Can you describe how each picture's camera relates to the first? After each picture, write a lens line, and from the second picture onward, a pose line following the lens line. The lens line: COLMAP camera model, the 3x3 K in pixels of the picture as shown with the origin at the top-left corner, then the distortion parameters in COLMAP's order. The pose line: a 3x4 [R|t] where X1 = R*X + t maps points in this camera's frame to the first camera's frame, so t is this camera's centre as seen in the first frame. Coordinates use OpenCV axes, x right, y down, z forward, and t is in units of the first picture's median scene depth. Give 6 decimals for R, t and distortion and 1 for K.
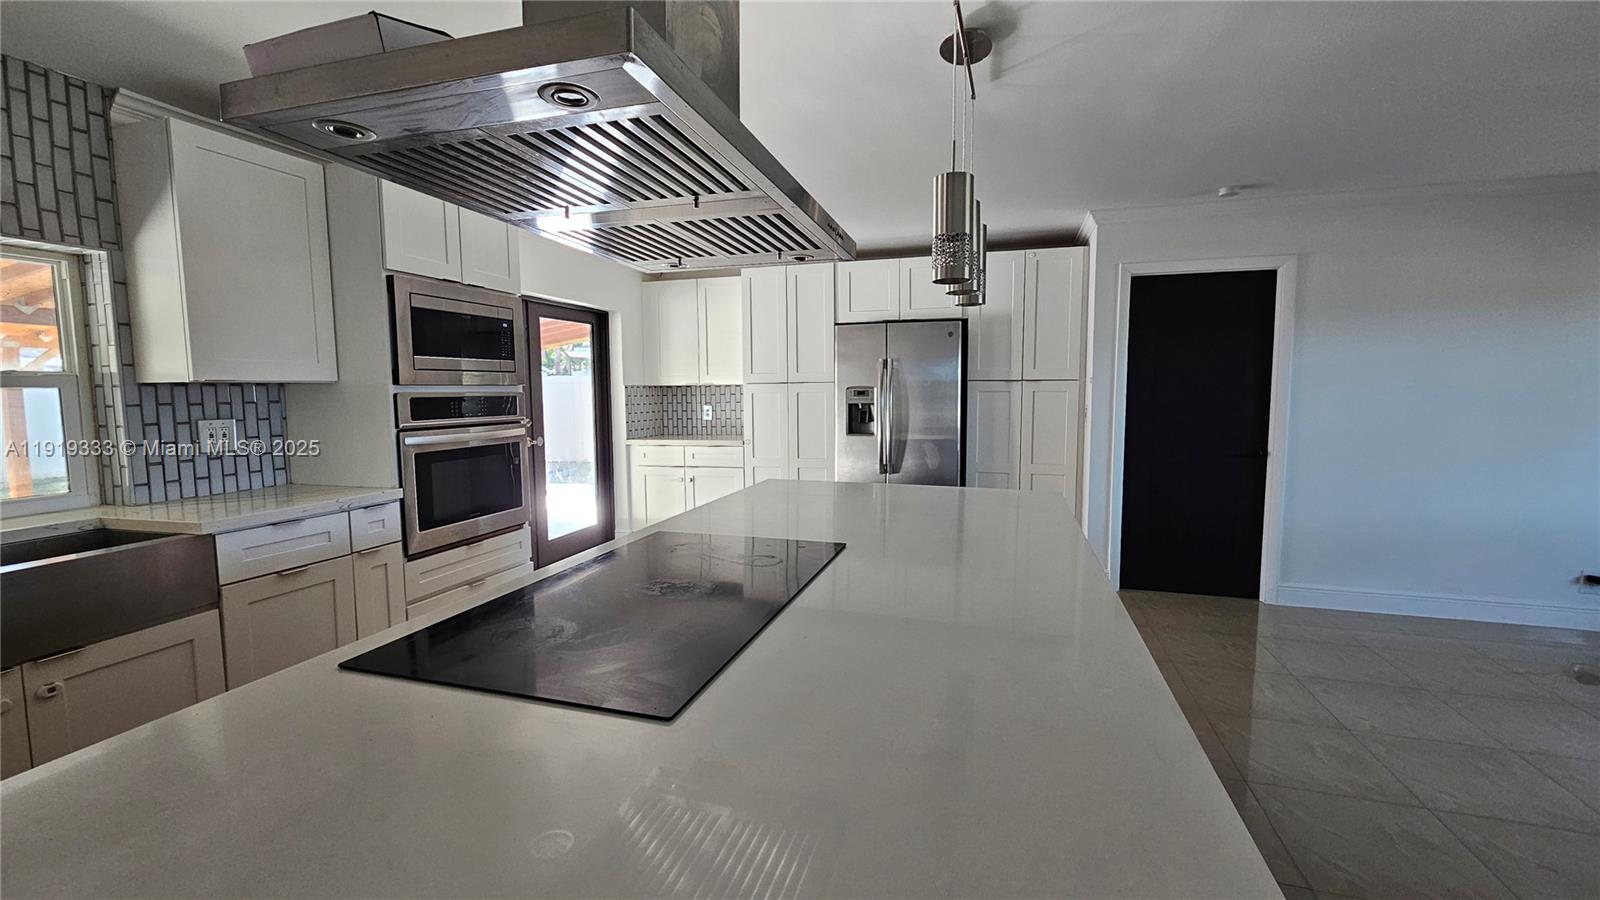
lens RADIAL K [[657.0, 0, 805.8], [0, 657.0, 449.2], [0, 0, 1]] dist [0.001127, 0.000724]
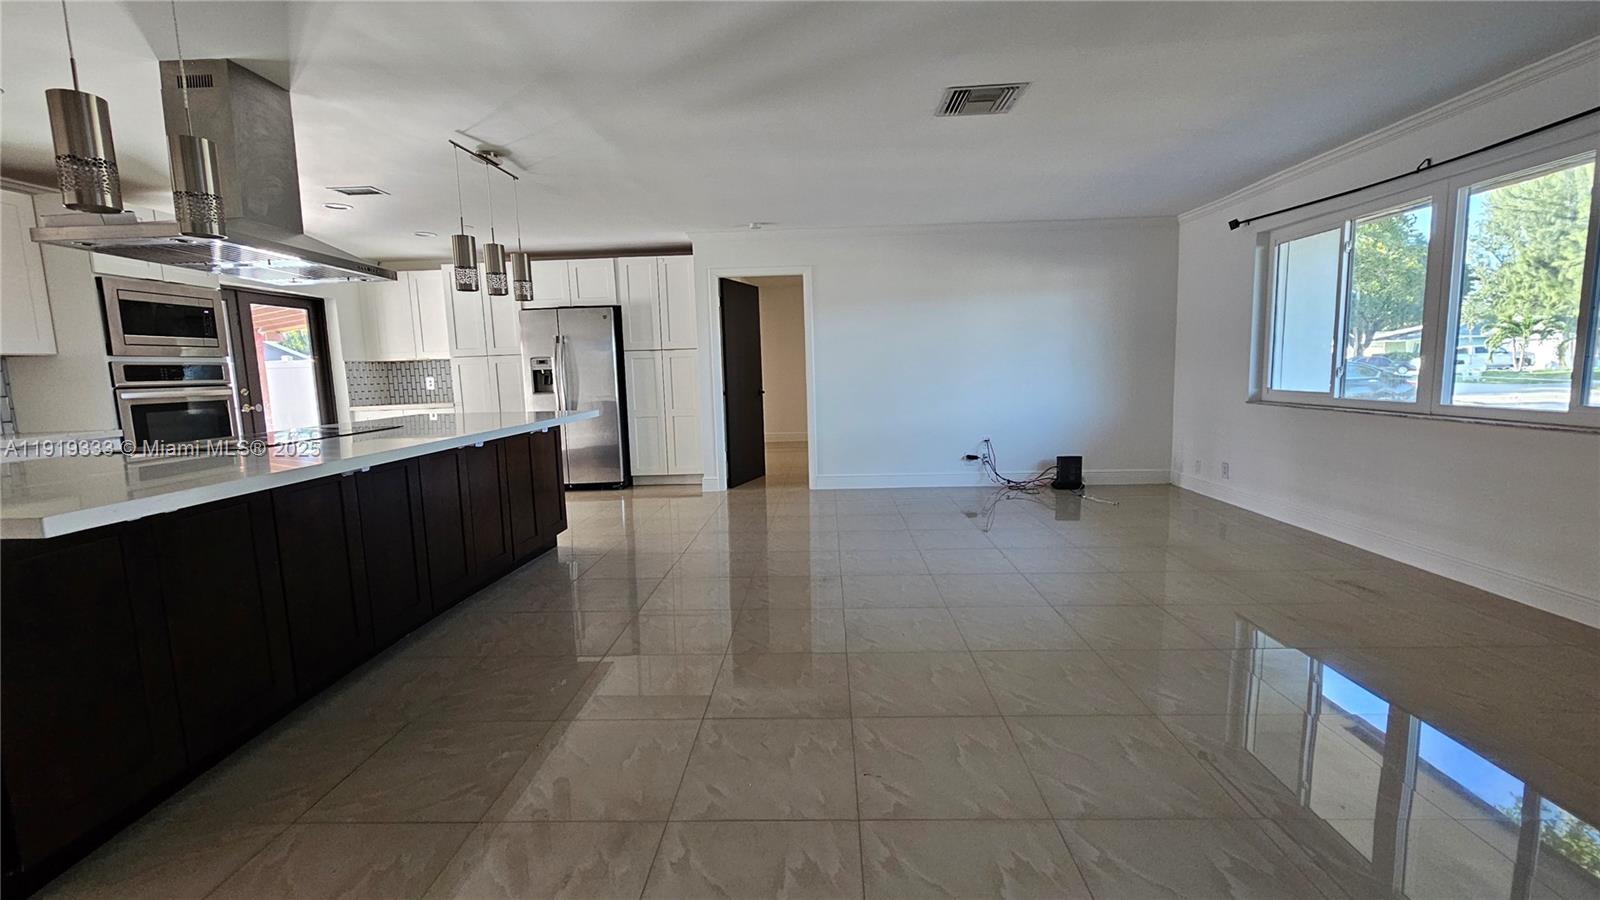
lens RADIAL K [[657.0, 0, 807.5], [0, 657.0, 447.0], [0, 0, 1]] dist [0.001127, 0.000724]
pose [[0.964138, -0.055995, 0.259427, 0.255329], [0.049828, 0.998298, 0.030294, 0.075365], [-0.260682, -0.016281, 0.965288, -0.437611]]
